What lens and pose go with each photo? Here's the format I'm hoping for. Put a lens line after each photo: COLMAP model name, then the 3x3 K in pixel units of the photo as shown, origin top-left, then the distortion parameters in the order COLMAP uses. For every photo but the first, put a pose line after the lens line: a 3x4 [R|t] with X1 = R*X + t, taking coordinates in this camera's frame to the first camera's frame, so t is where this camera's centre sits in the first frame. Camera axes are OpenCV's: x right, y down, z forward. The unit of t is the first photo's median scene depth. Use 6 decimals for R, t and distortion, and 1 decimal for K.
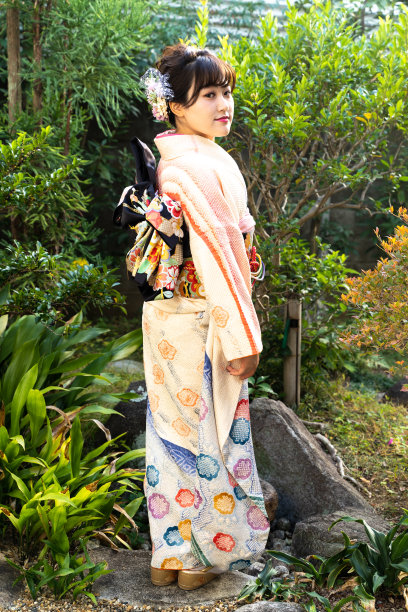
lens RADIAL K [[968.3, 0, 204.0], [0, 968.3, 306.0], [0, 0, 1]] dist [0.002564, -0.117478]
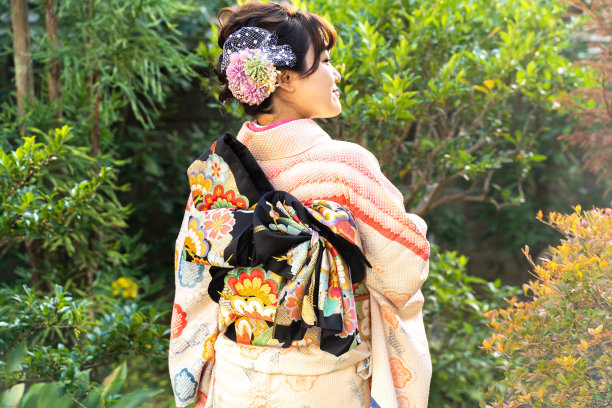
lens RADIAL K [[1128.2, 0, 306.0], [0, 1128.2, 204.0], [0, 0, 1]] dist [-0.016835, 0.153317]
pose [[0.997954, -0.058086, 0.026710, -0.003612], [0.059946, 0.995374, -0.075083, -0.043717], [-0.022225, 0.076531, 0.996819, 0.124056]]
